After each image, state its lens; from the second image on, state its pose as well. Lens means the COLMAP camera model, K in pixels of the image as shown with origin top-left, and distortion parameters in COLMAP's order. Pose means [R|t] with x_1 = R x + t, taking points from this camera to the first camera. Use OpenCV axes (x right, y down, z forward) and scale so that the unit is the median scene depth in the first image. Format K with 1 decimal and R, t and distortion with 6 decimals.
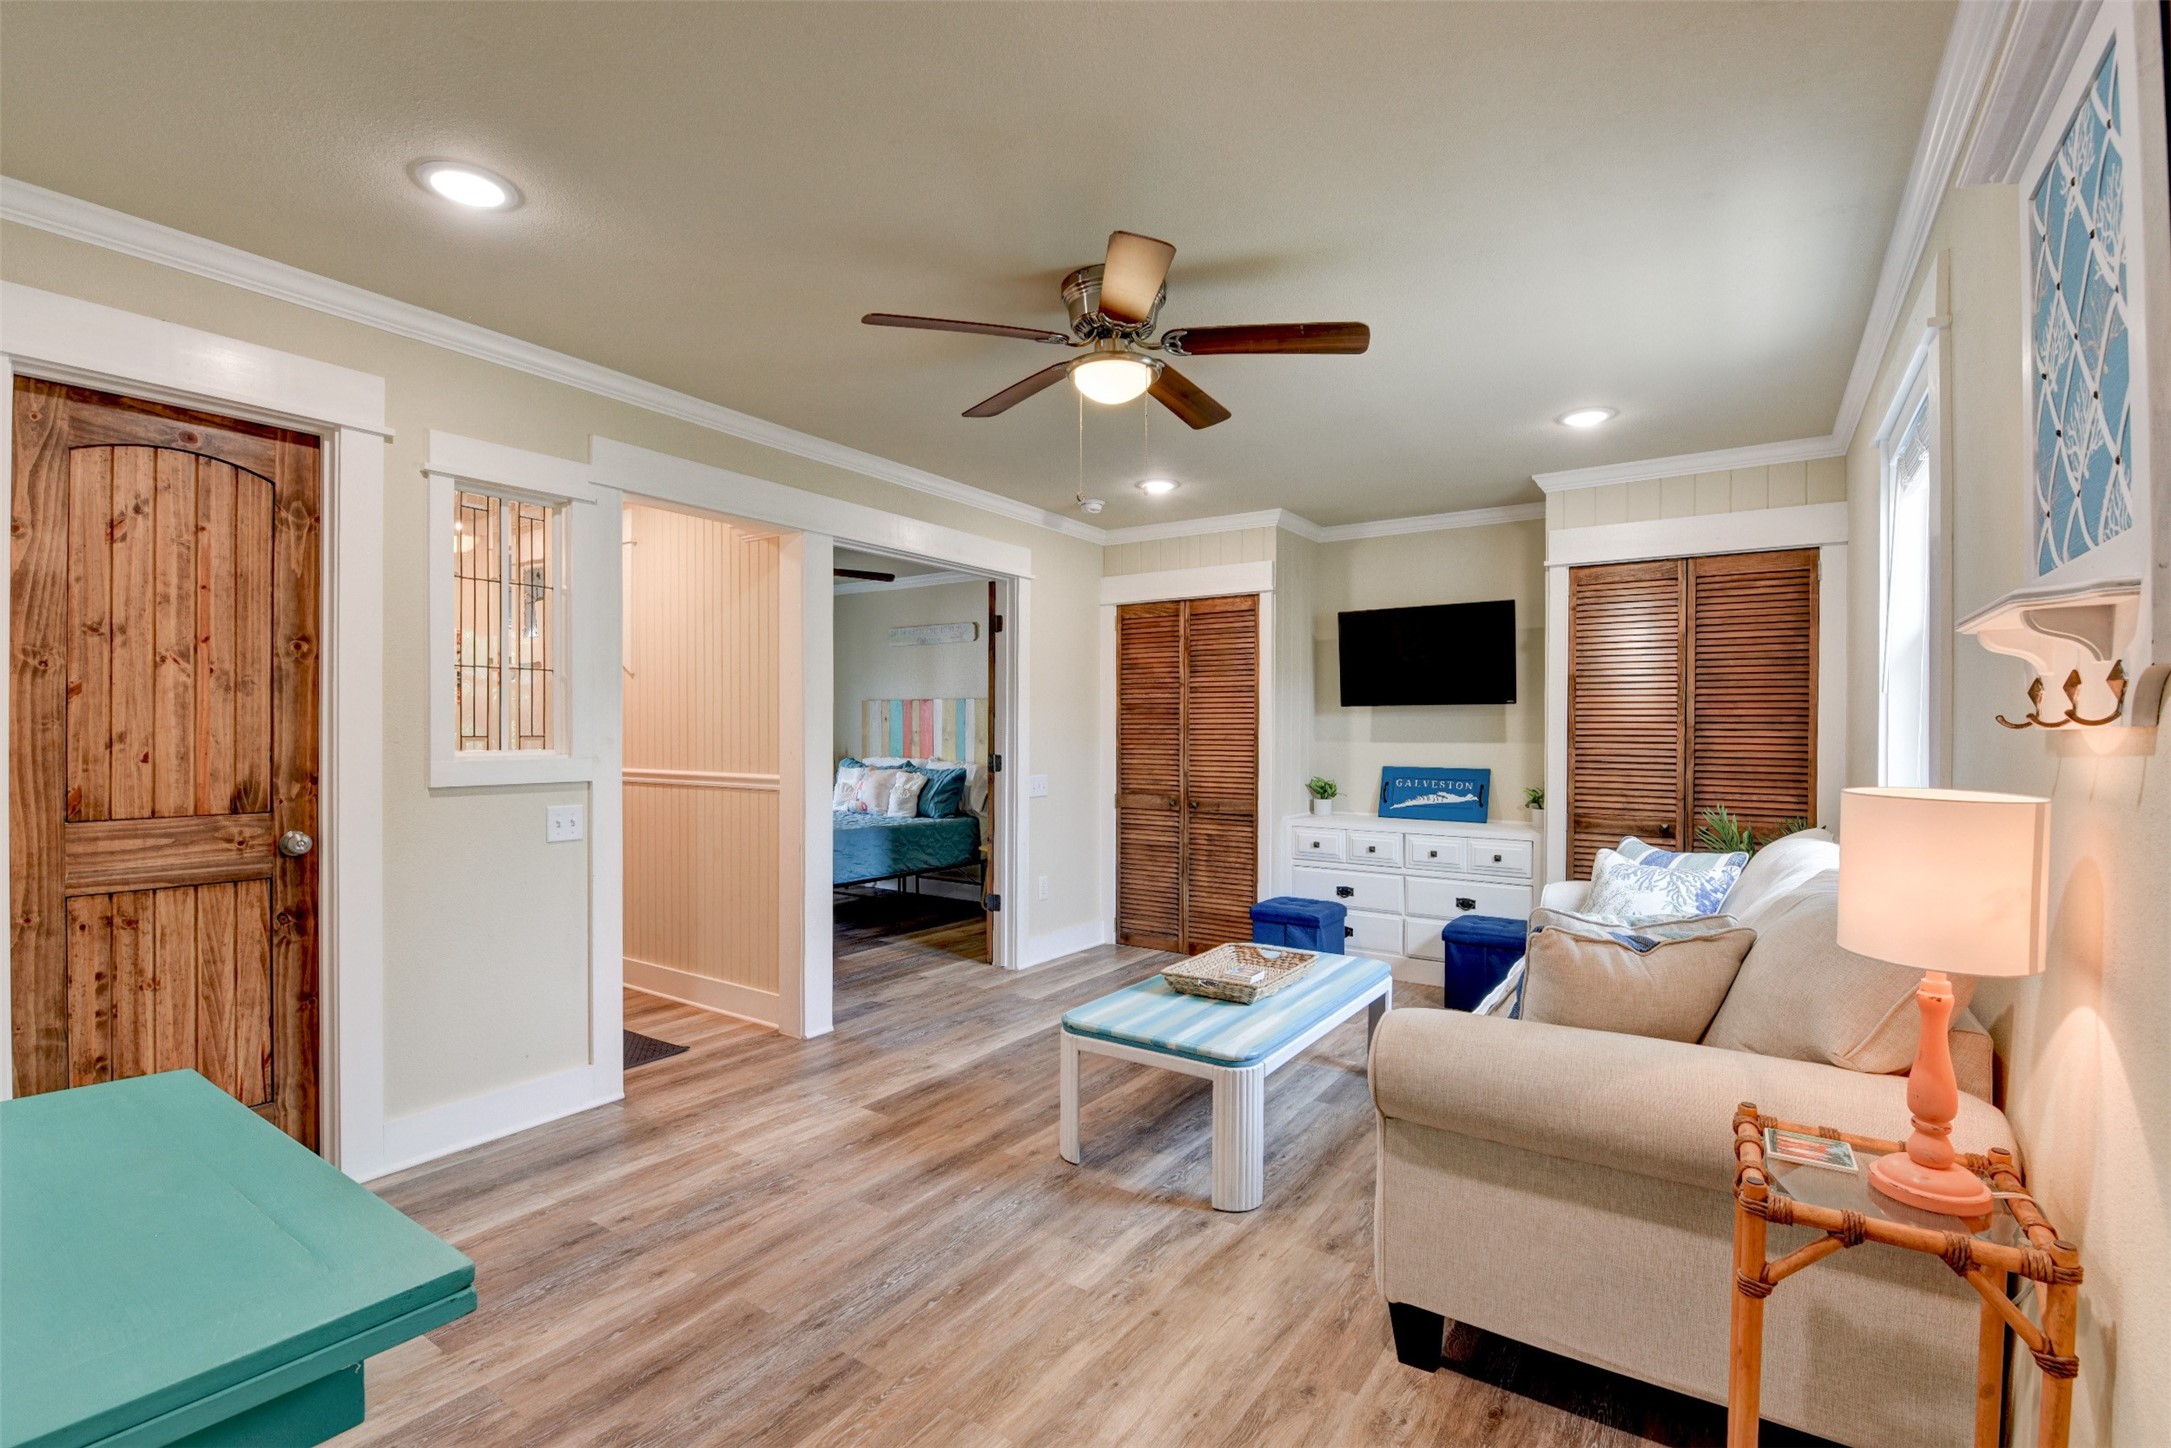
lens RADIAL K [[965.6, 0, 1091.4], [0, 965.6, 748.9], [0, 0, 1]] dist [-0.010358, -0.005568]
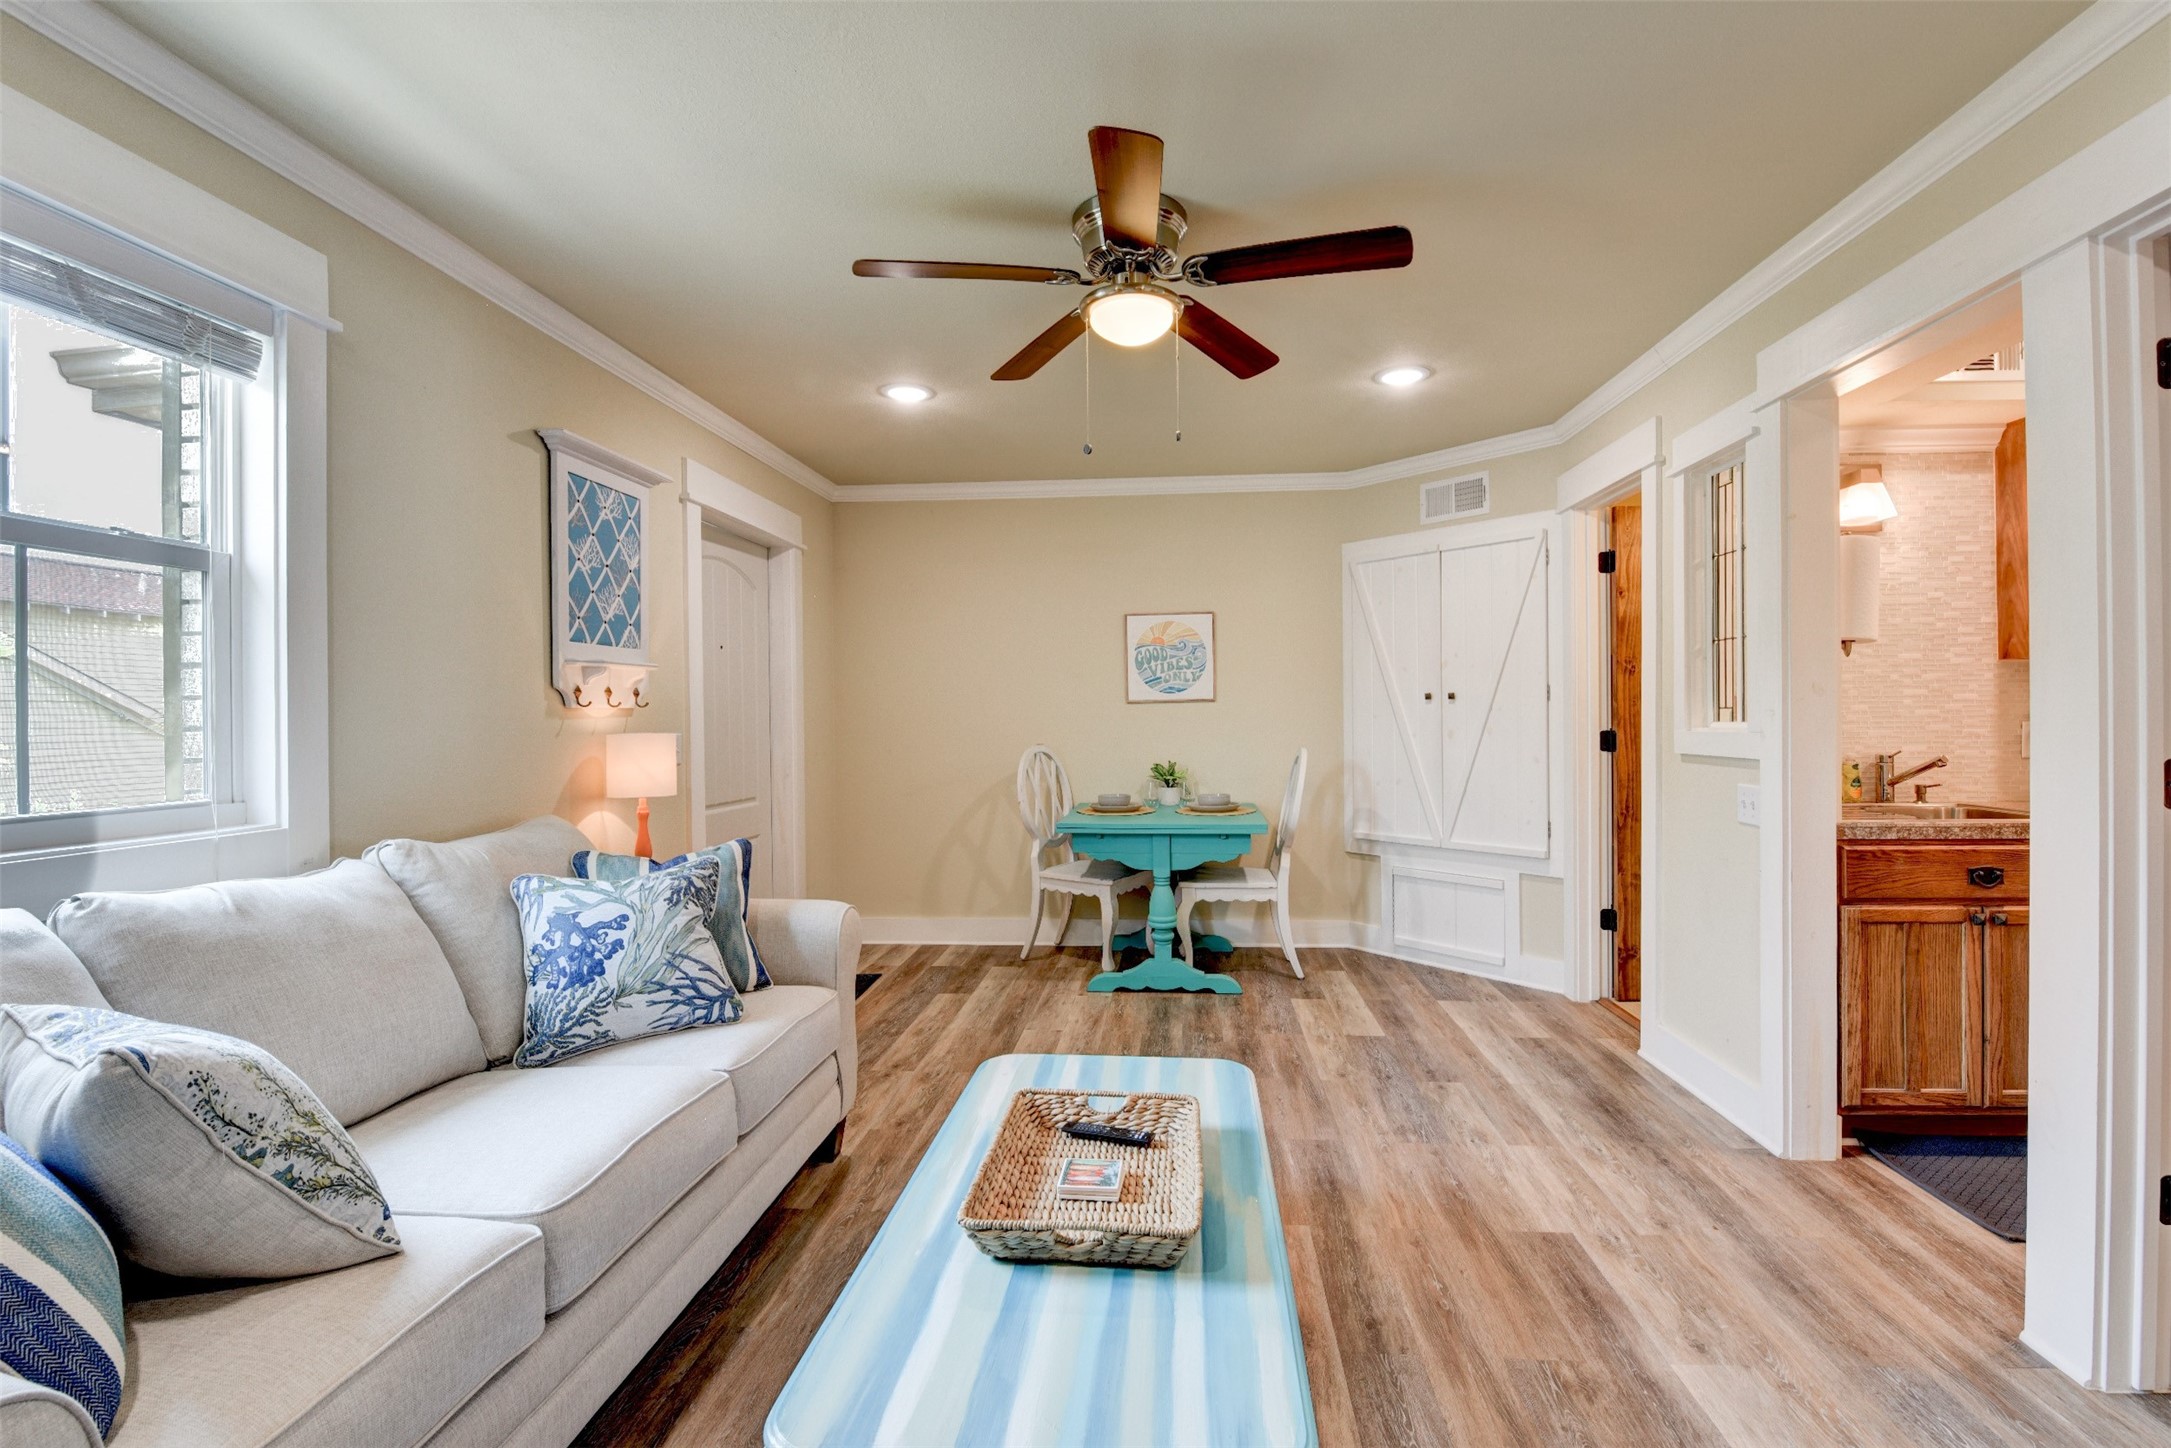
lens RADIAL K [[965.6, 0, 1116.5], [0, 965.6, 727.2], [0, 0, 1]] dist [-0.010358, -0.005568]
pose [[-0.868494, 0.008241, -0.495631, 0.291732], [-0.004823, 0.999674, 0.025072, -0.010621], [0.495676, 0.024165, -0.868171, 1.061479]]
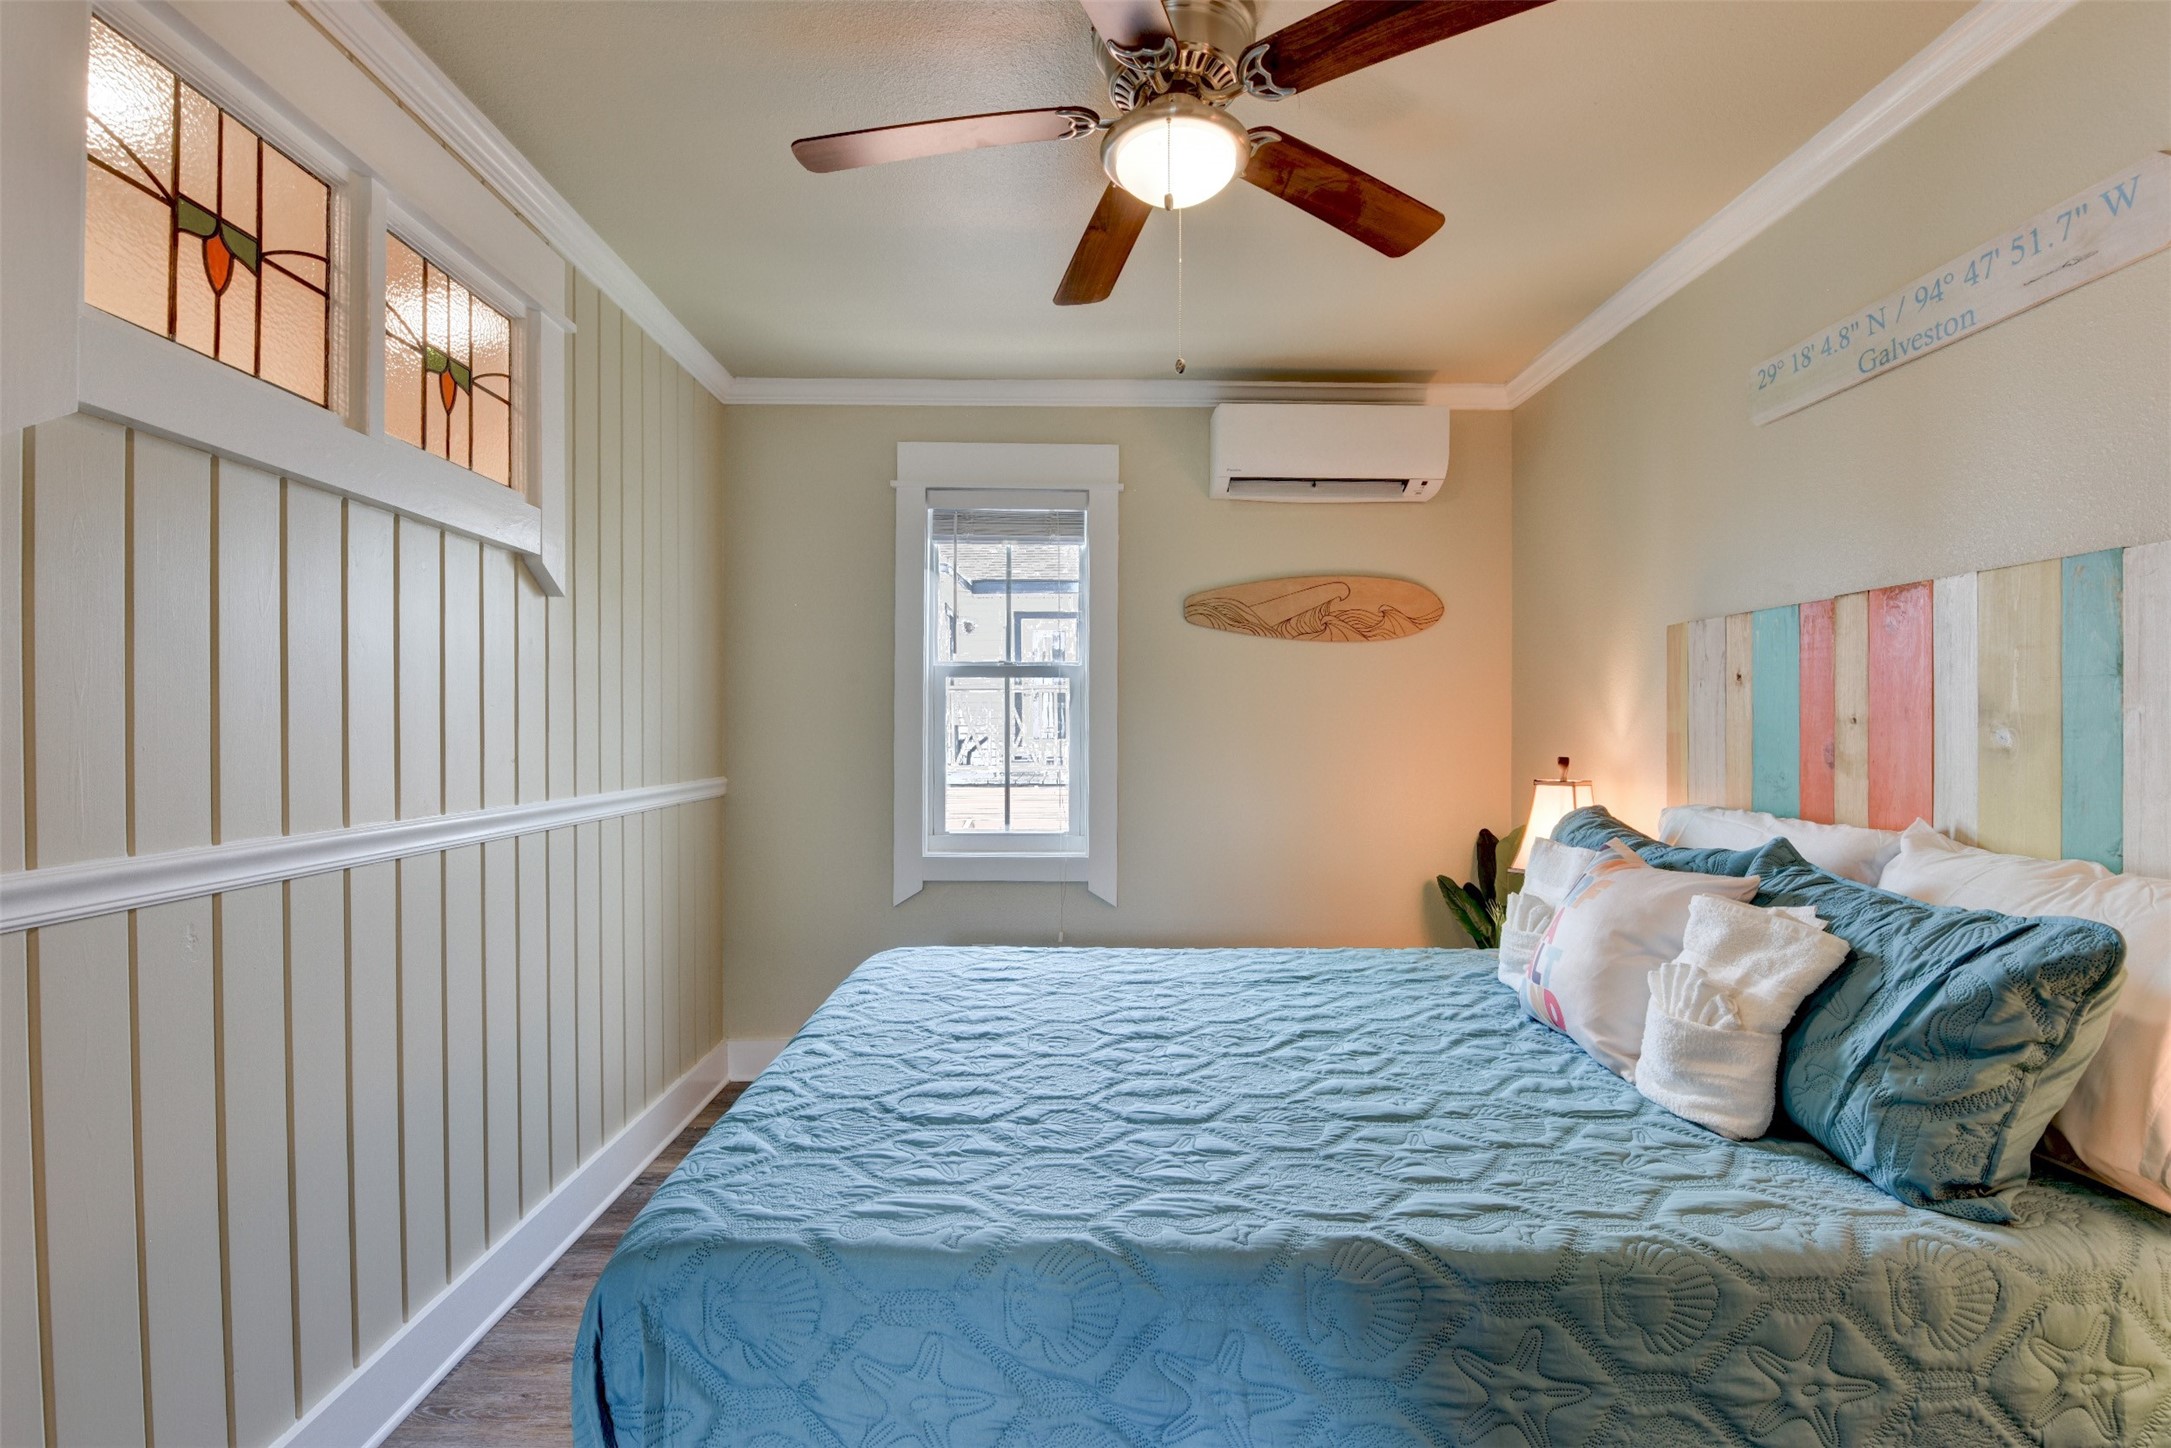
lens RADIAL K [[965.6, 0, 1079.3], [0, 965.6, 736.4], [0, 0, 1]] dist [-0.010358, -0.005568]
pose [[0.567833, -0.001382, -0.823142, -0.151985], [-0.011224, 0.999893, -0.009422, -0.014012], [0.823067, 0.014589, 0.567757, 1.172394]]
